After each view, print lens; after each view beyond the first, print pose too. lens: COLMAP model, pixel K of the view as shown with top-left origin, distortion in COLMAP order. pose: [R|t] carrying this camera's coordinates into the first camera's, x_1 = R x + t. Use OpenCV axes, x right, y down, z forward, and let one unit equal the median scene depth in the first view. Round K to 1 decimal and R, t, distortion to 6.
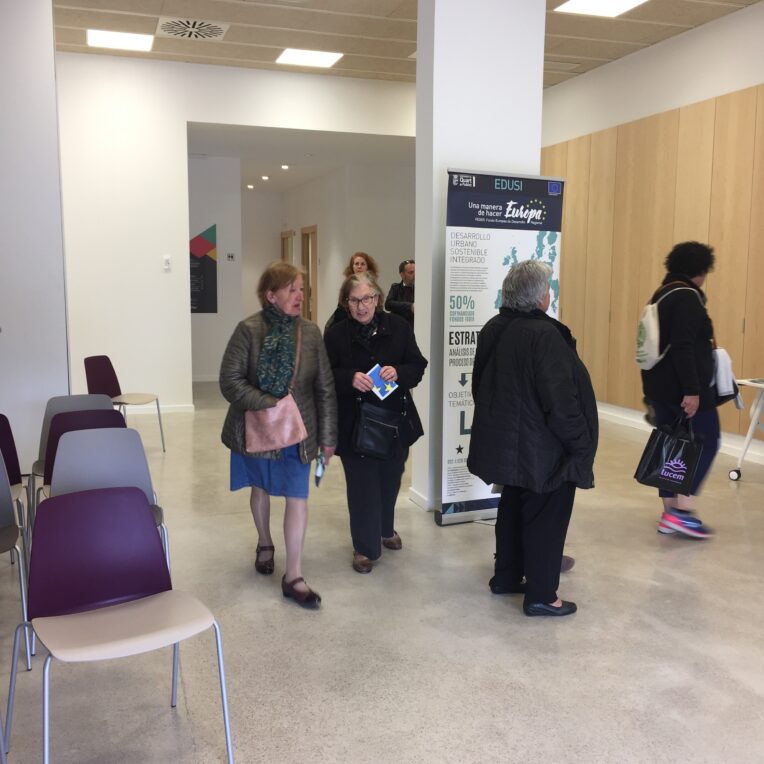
lens RADIAL K [[910.3, 0, 383.0], [0, 910.3, 382.1], [0, 0, 1]] dist [0.052910, 0.000000]
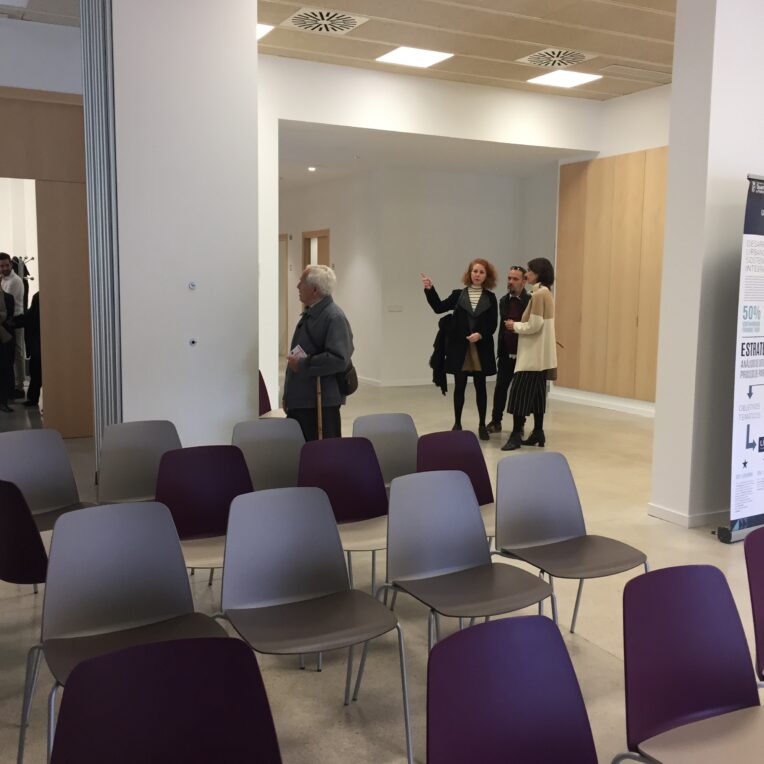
lens RADIAL K [[910.3, 0, 382.6], [0, 910.3, 382.7], [0, 0, 1]] dist [0.052910, 0.000000]
pose [[0.987269, -0.010693, 0.158697, -0.452739], [0.011508, 0.999925, -0.004215, -0.013083], [-0.158640, 0.005987, 0.987318, 0.094865]]
